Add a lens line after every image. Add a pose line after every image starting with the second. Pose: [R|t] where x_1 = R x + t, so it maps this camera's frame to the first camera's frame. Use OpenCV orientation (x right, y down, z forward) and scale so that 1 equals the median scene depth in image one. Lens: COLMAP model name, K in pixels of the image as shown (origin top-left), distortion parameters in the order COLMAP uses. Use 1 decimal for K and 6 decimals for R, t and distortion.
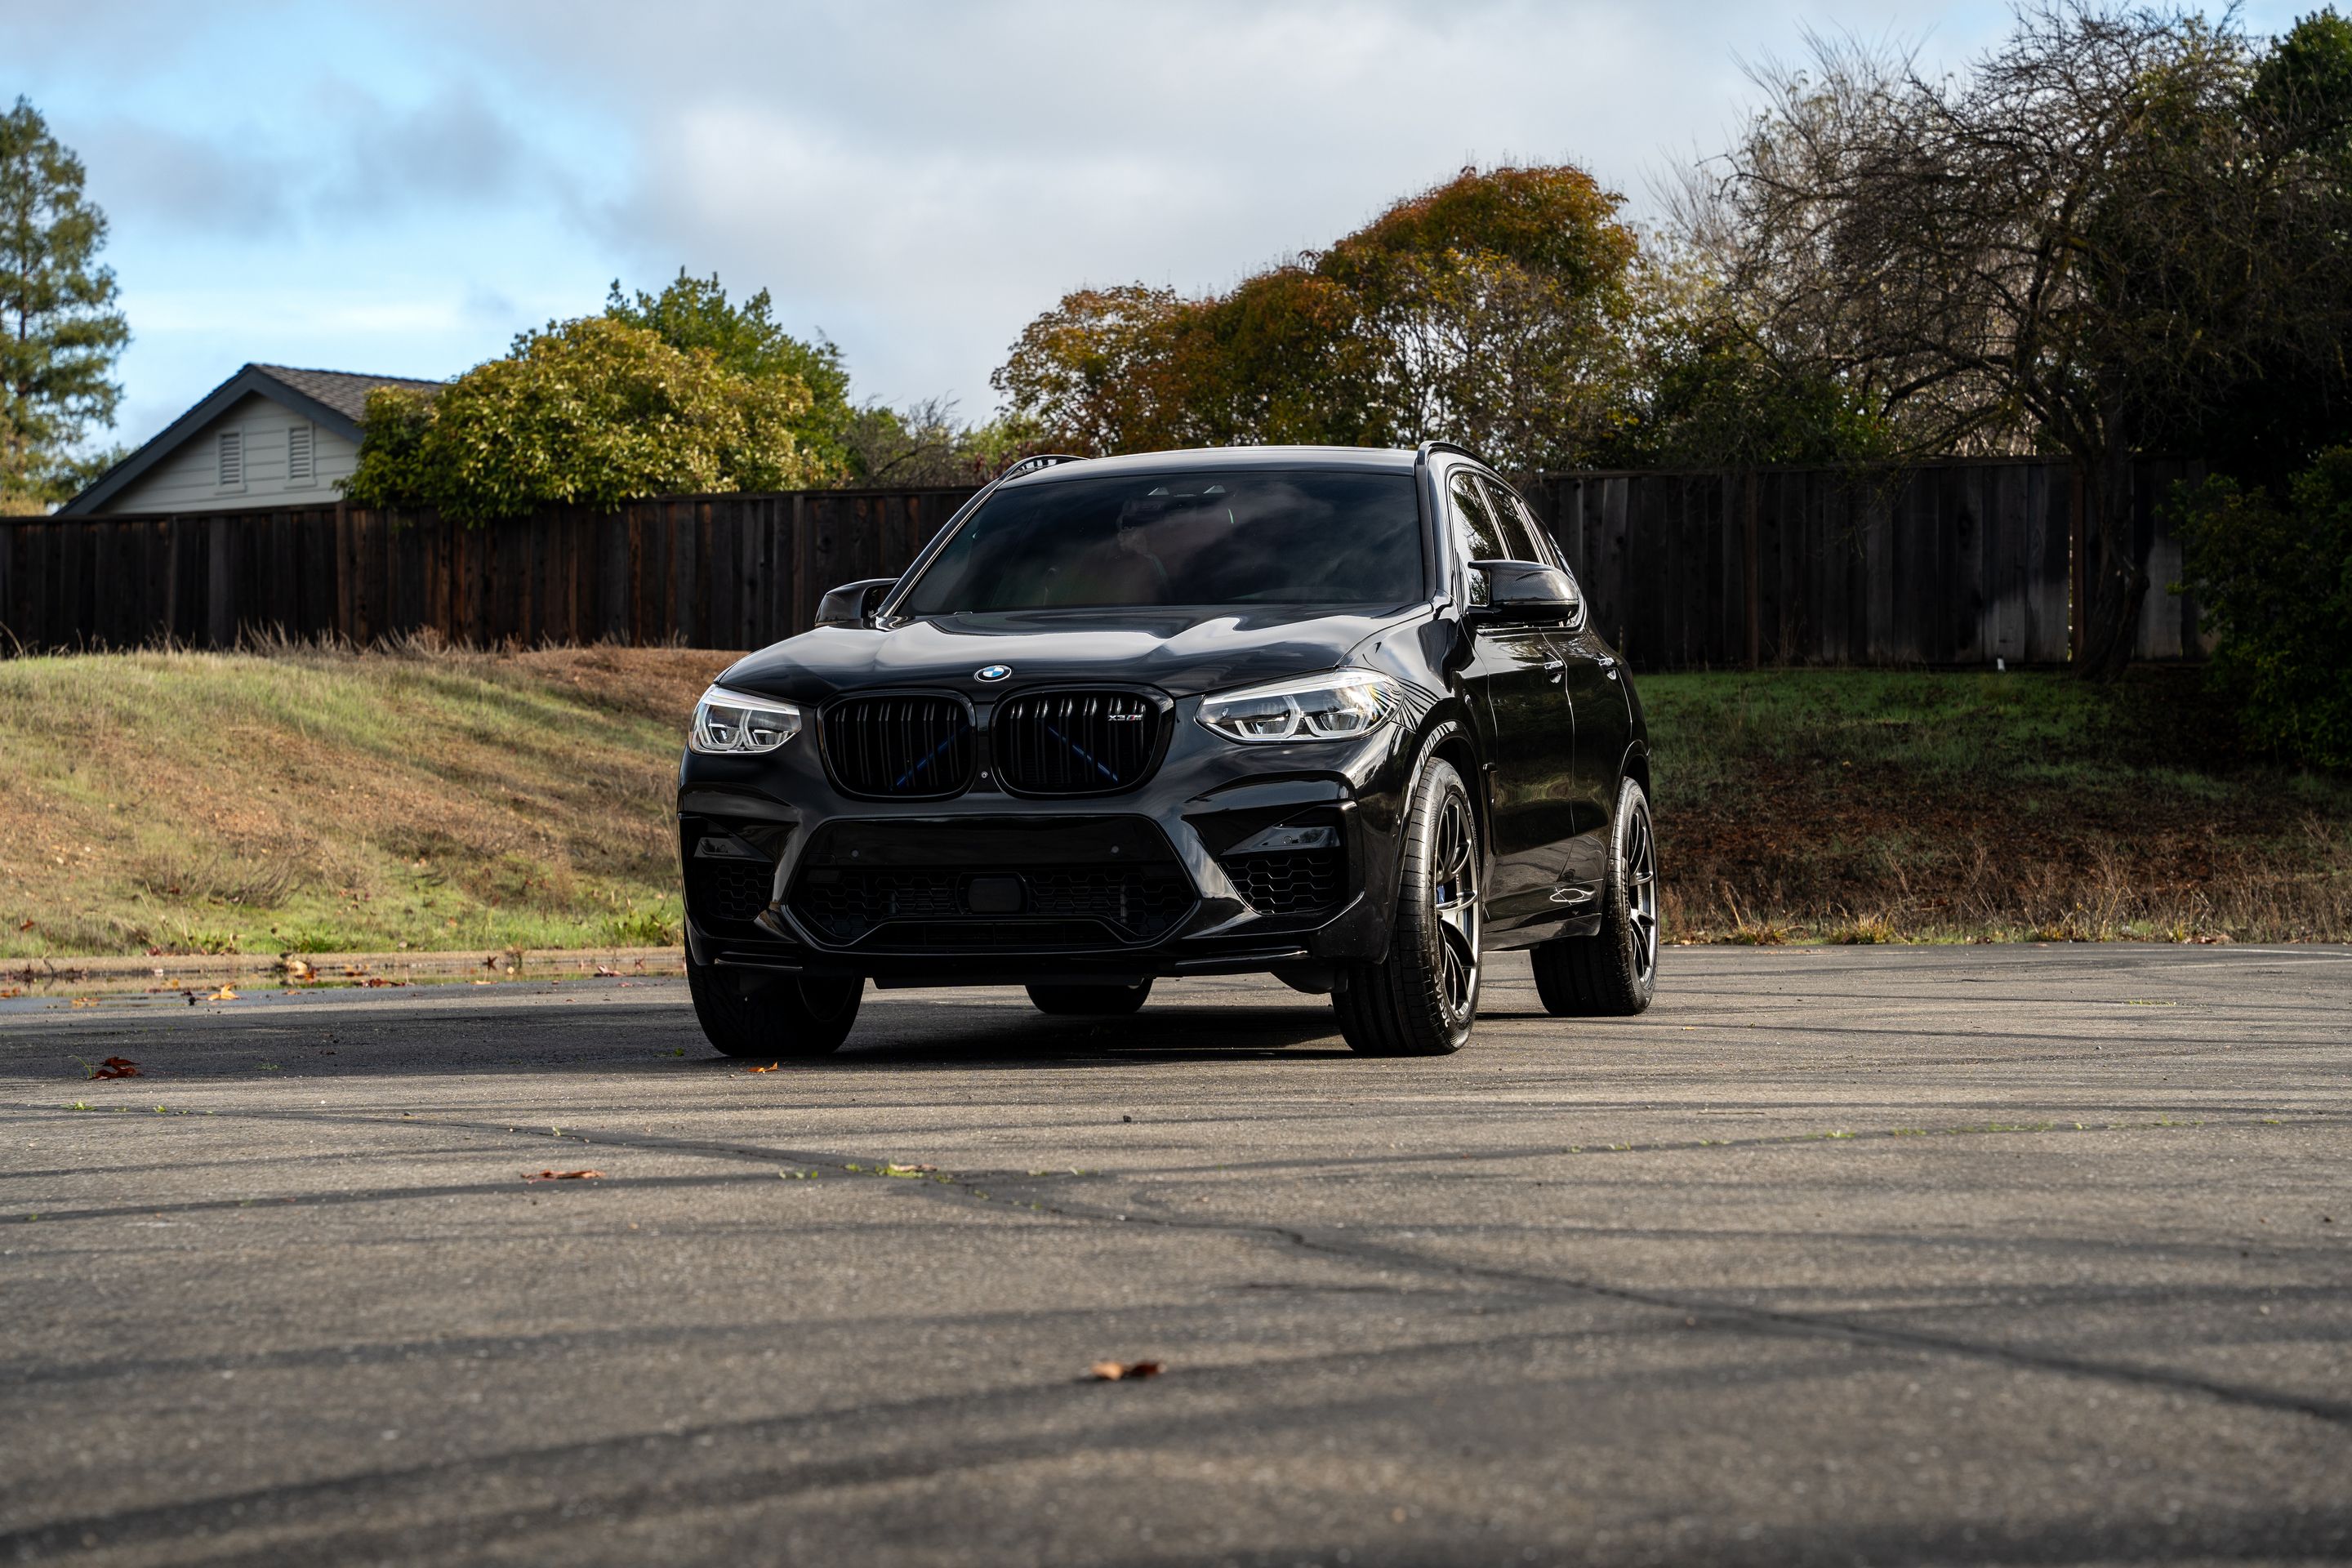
lens RADIAL K [[4548.1, 0, 1176.0], [0, 4548.1, 784.0], [0, 0, 1]] dist [0.277180, 0.644420]
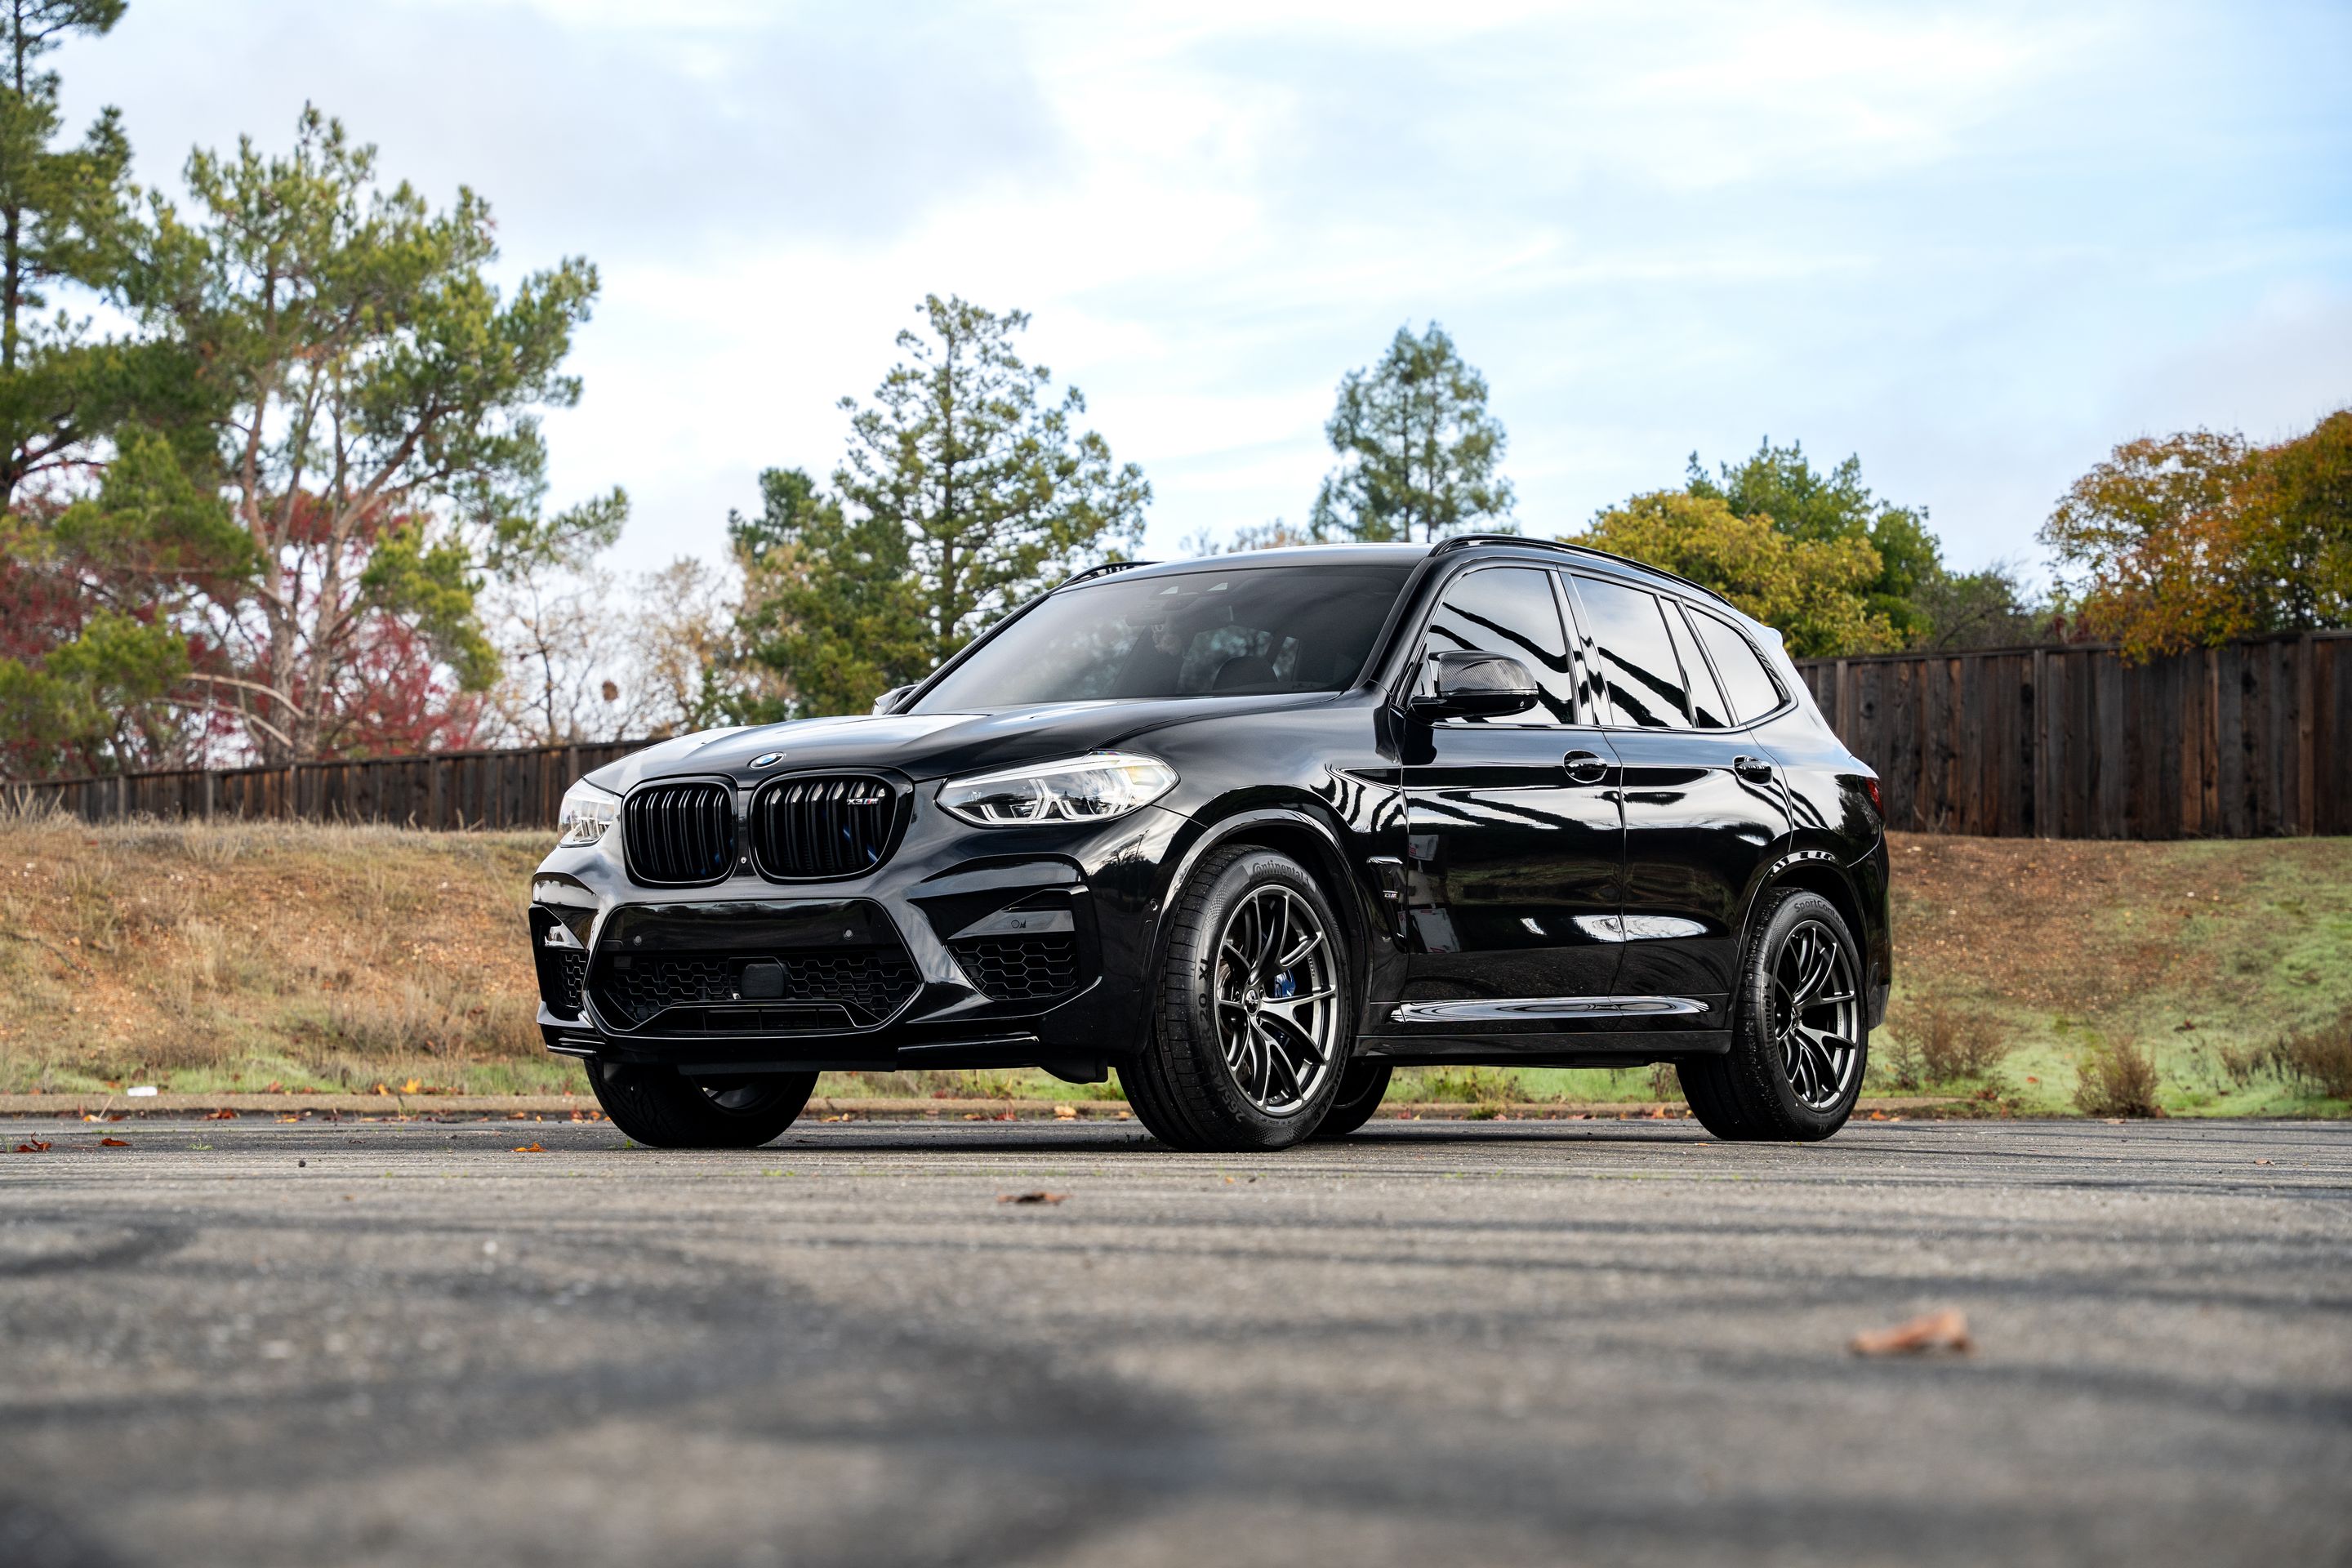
lens RADIAL K [[4603.3, 0, 1176.0], [0, 4603.3, 784.0], [0, 0, 1]] dist [0.246918, 0.501740]
pose [[0.945411, -0.010796, -0.325702, 0.106557], [-0.003698, 0.999031, -0.043847, 0.007125], [0.325860, 0.042658, 0.944455, 0.019296]]
